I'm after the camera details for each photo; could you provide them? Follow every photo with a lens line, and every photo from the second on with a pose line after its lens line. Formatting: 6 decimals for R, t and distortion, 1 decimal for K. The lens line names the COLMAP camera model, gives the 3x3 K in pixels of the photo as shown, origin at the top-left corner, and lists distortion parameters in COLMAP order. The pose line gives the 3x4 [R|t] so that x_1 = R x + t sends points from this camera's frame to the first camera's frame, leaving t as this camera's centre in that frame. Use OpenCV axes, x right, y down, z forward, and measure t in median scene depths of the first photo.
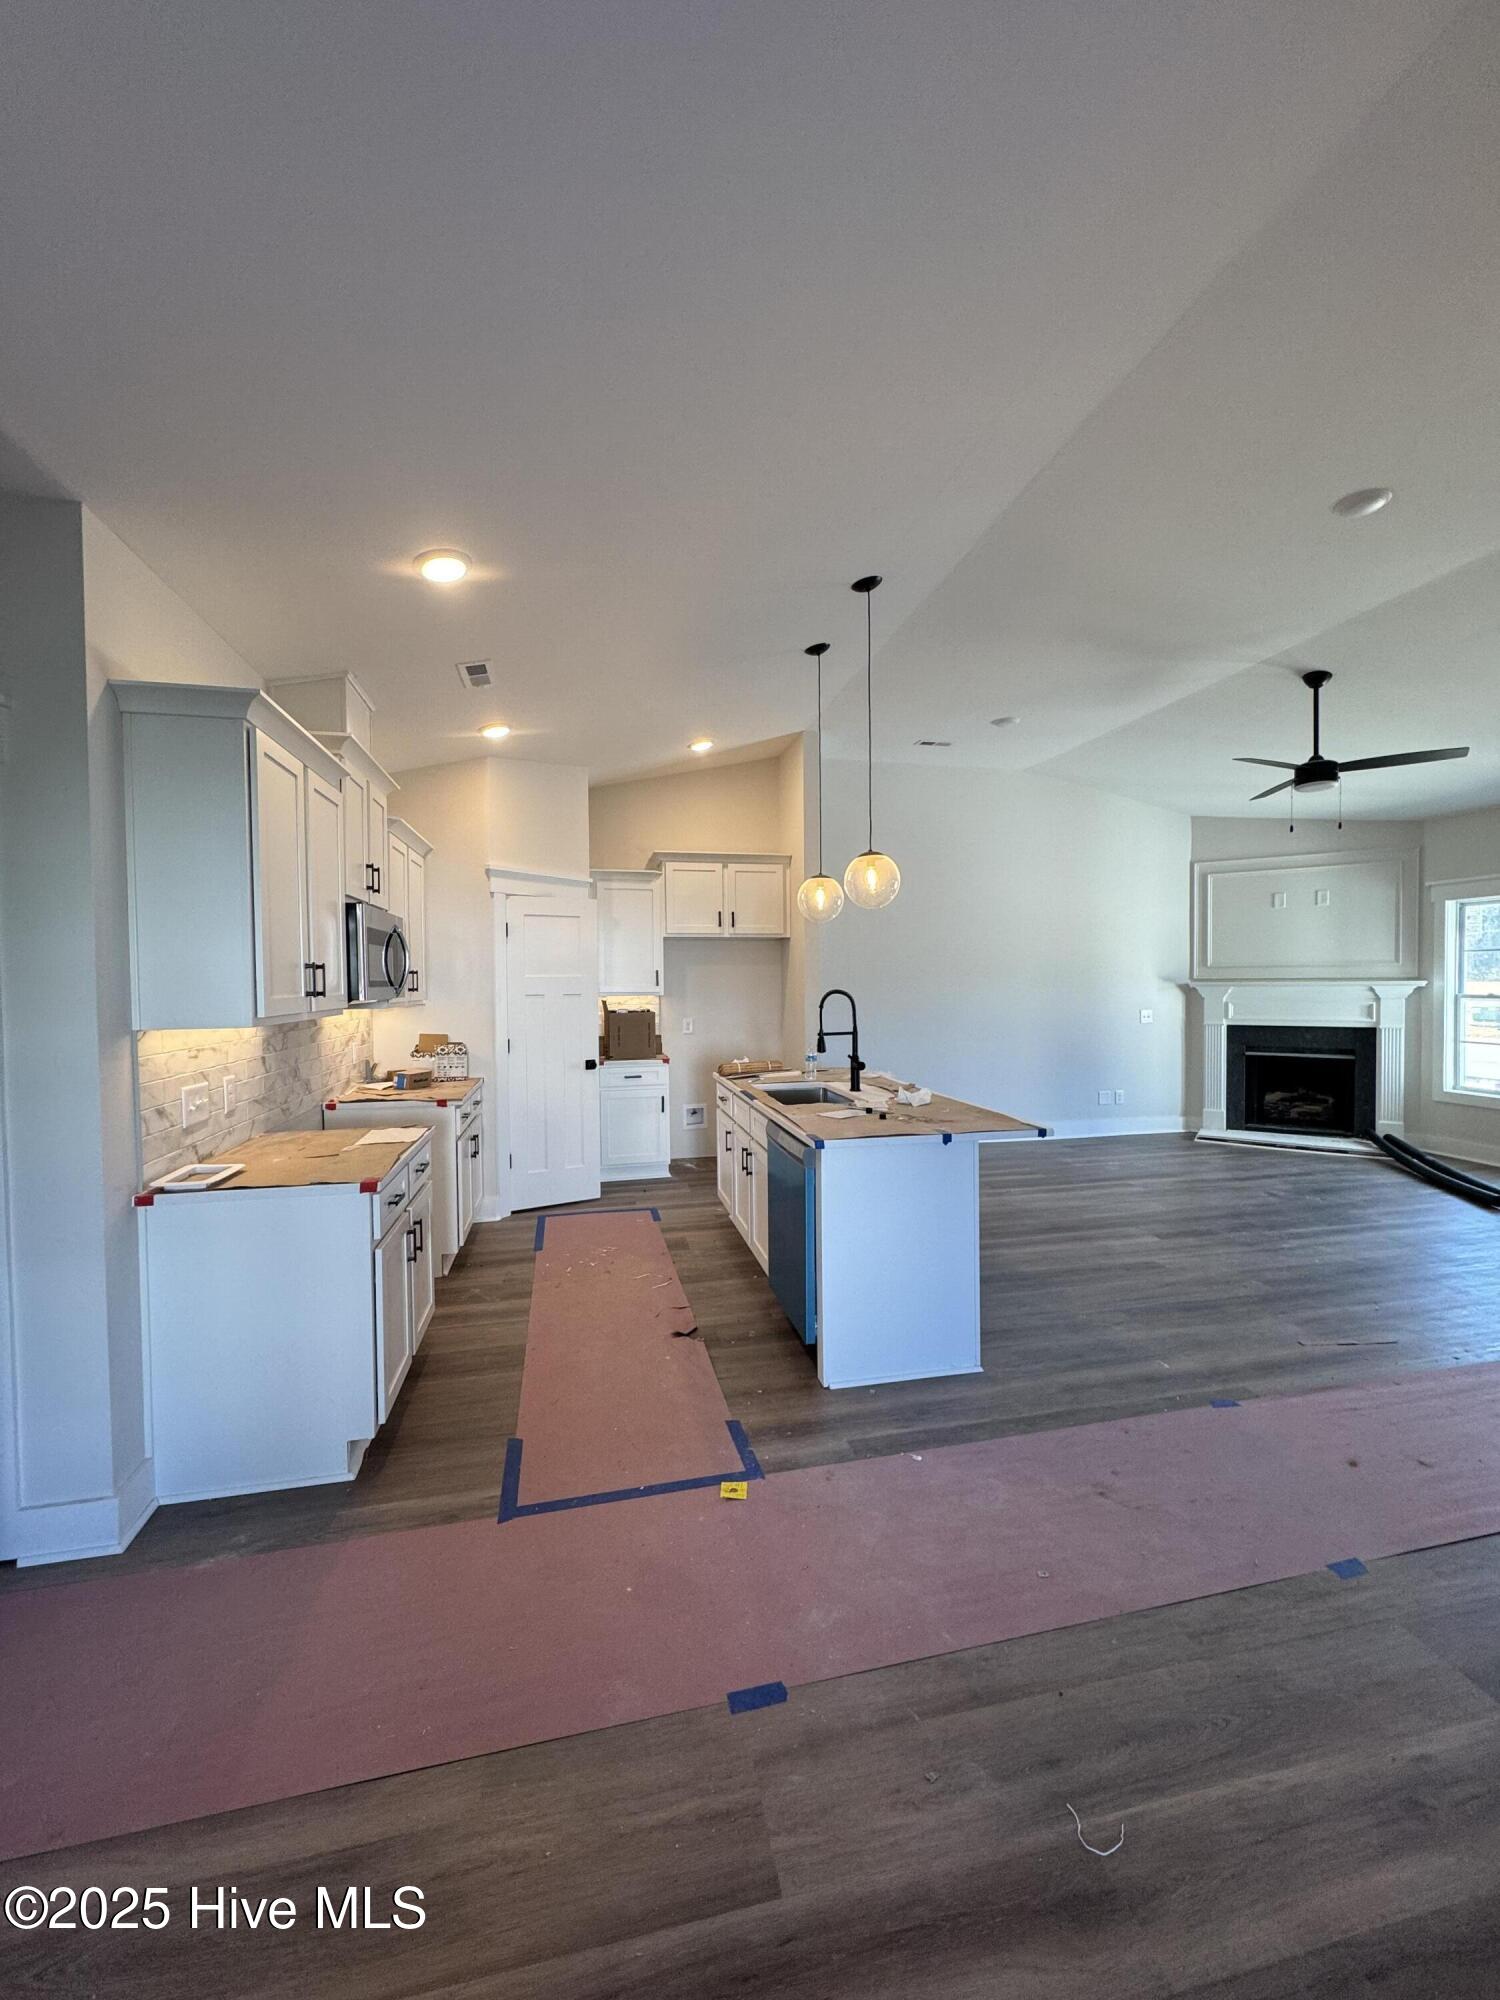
lens RADIAL K [[786.1, 0, 750.0], [0, 786.1, 1000.0], [0, 0, 1]] dist [-0.006938, 0.000067]
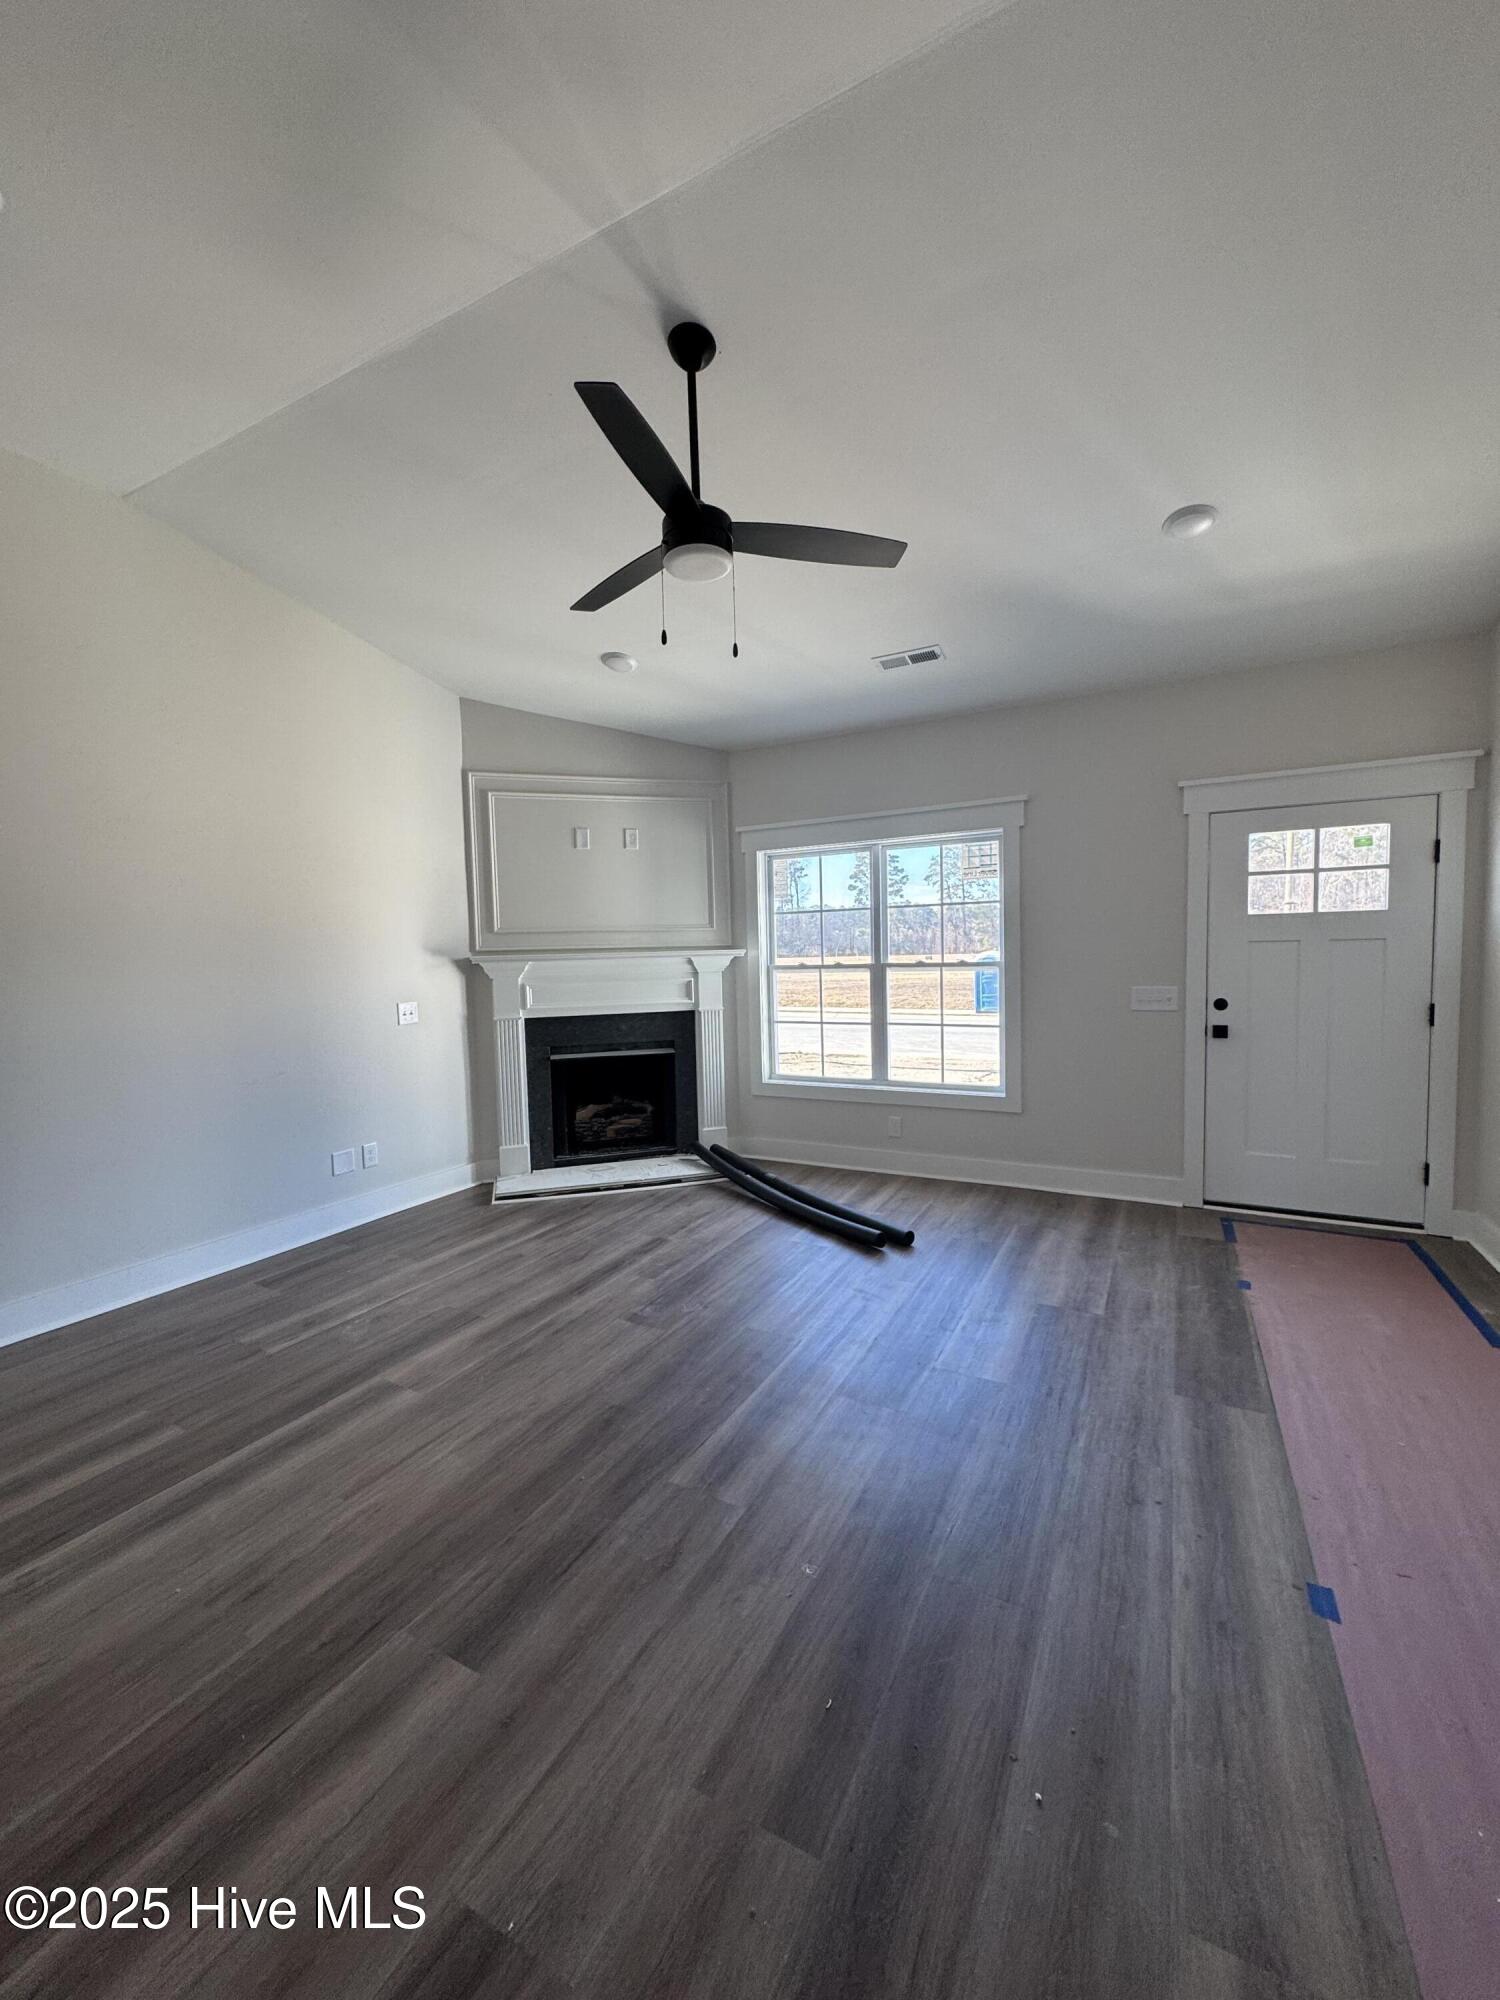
lens RADIAL K [[786.1, 0, 750.0], [0, 786.1, 1000.0], [0, 0, 1]] dist [-0.006938, 0.000067]
pose [[0.642671, -0.052349, 0.764351, 0.235136], [0.036797, 0.998621, 0.037454, -0.002461], [-0.765258, 0.004055, 0.643711, 0.451830]]
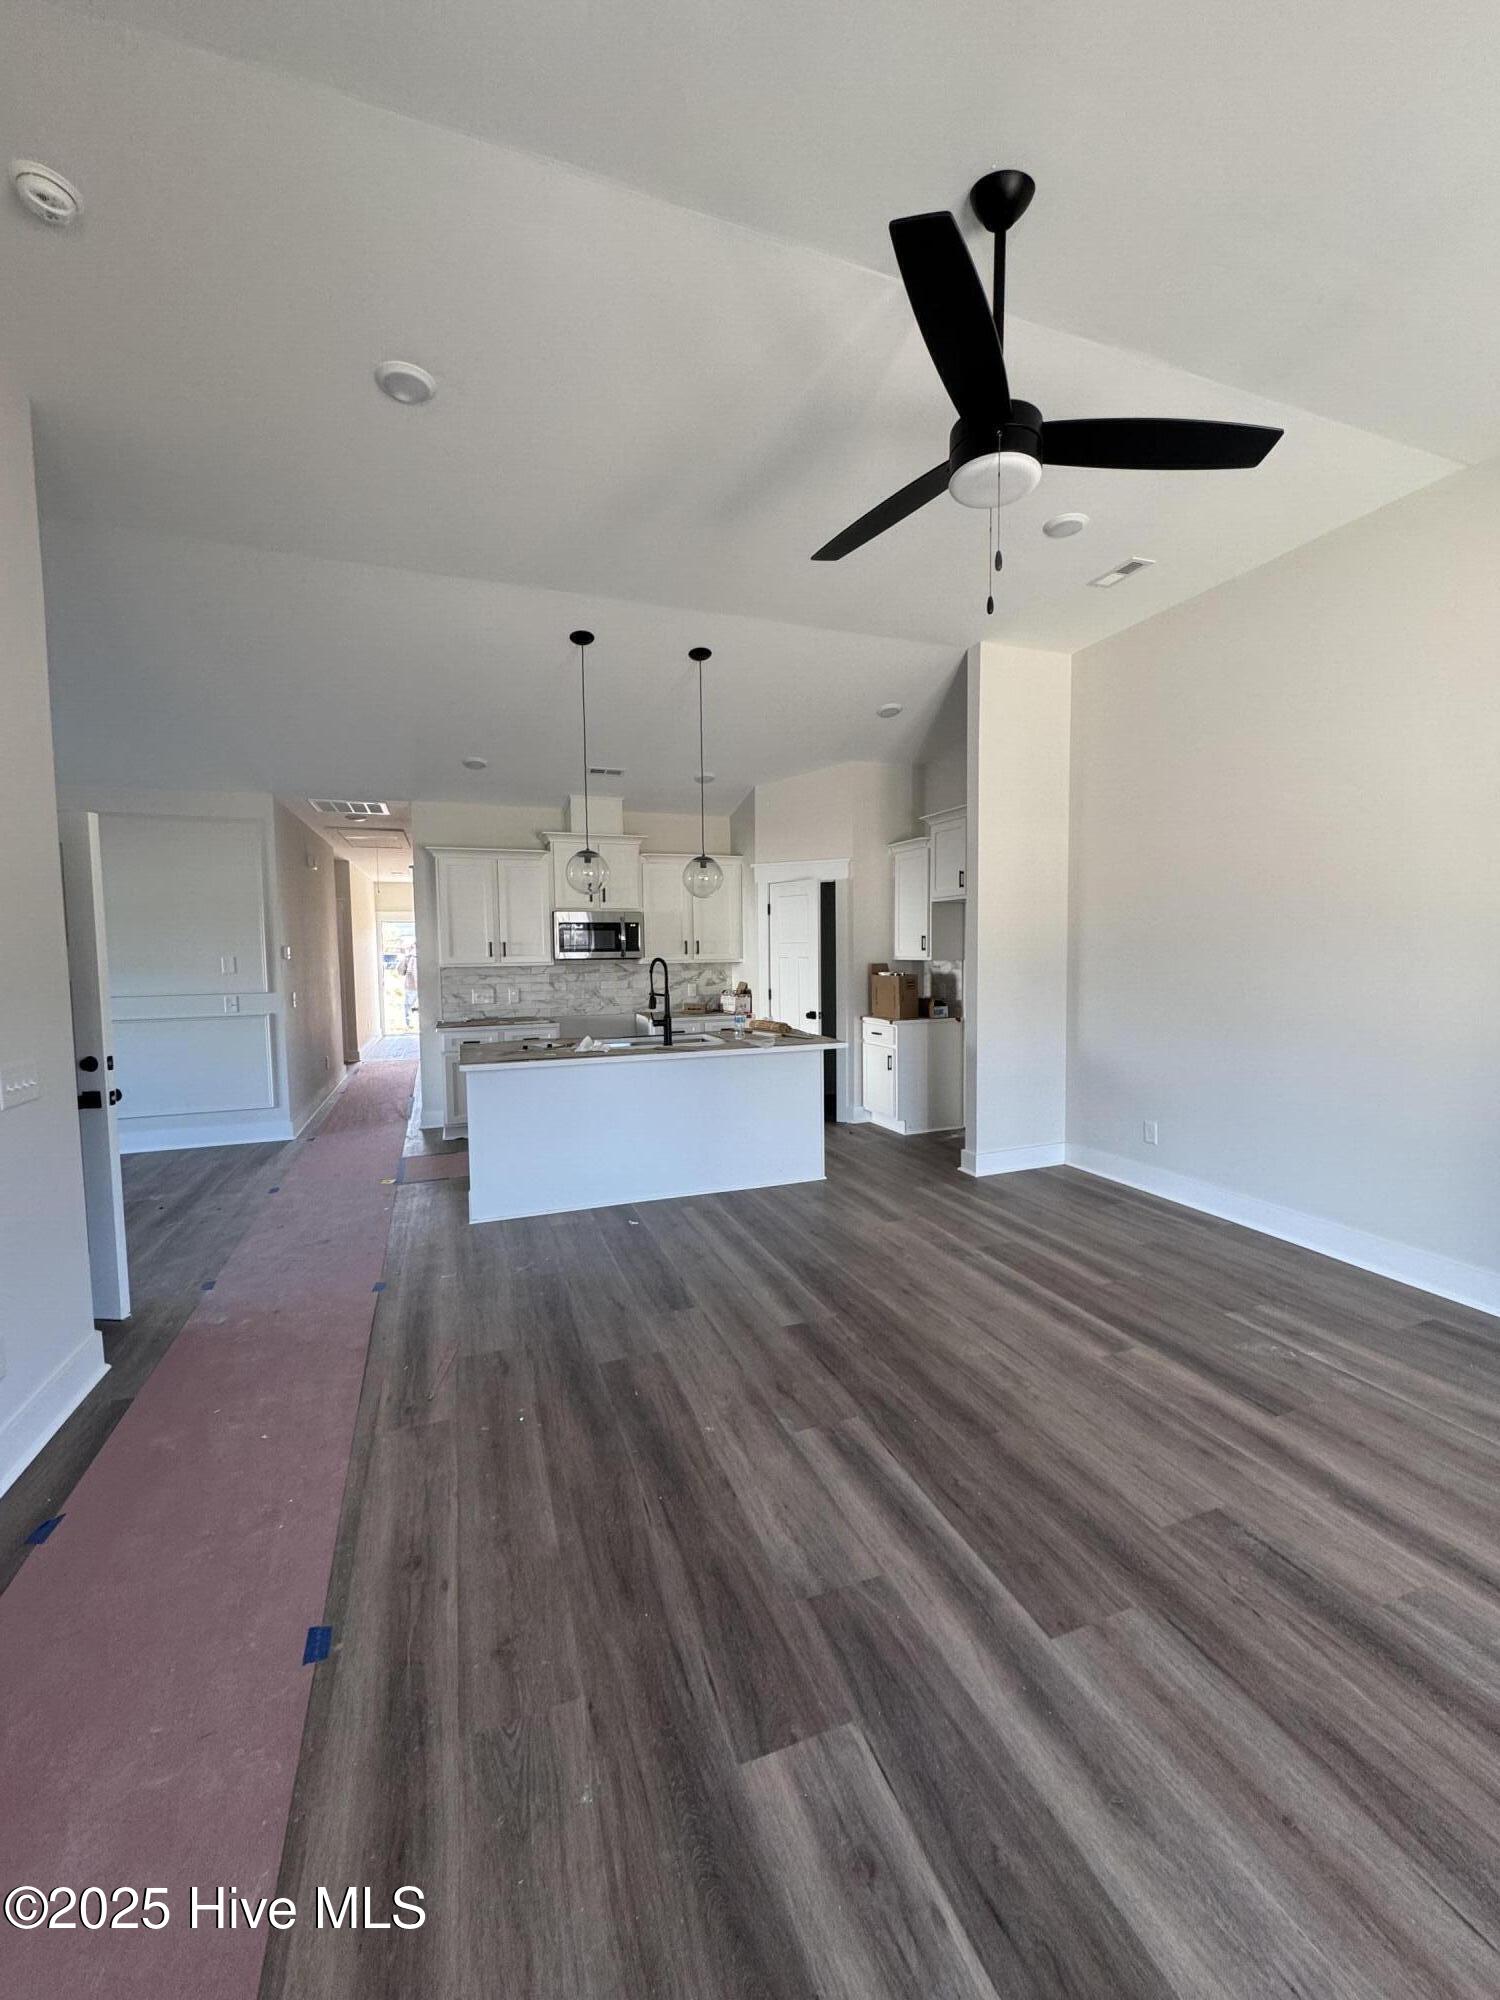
lens RADIAL K [[786.1, 0, 750.0], [0, 786.1, 1000.0], [0, 0, 1]] dist [-0.006938, 0.000067]
pose [[0.157225, 0.074202, -0.984771, 0.791017], [-0.013678, 0.997241, 0.072958, -0.022713], [0.987468, 0.001999, 0.157806, 0.571297]]
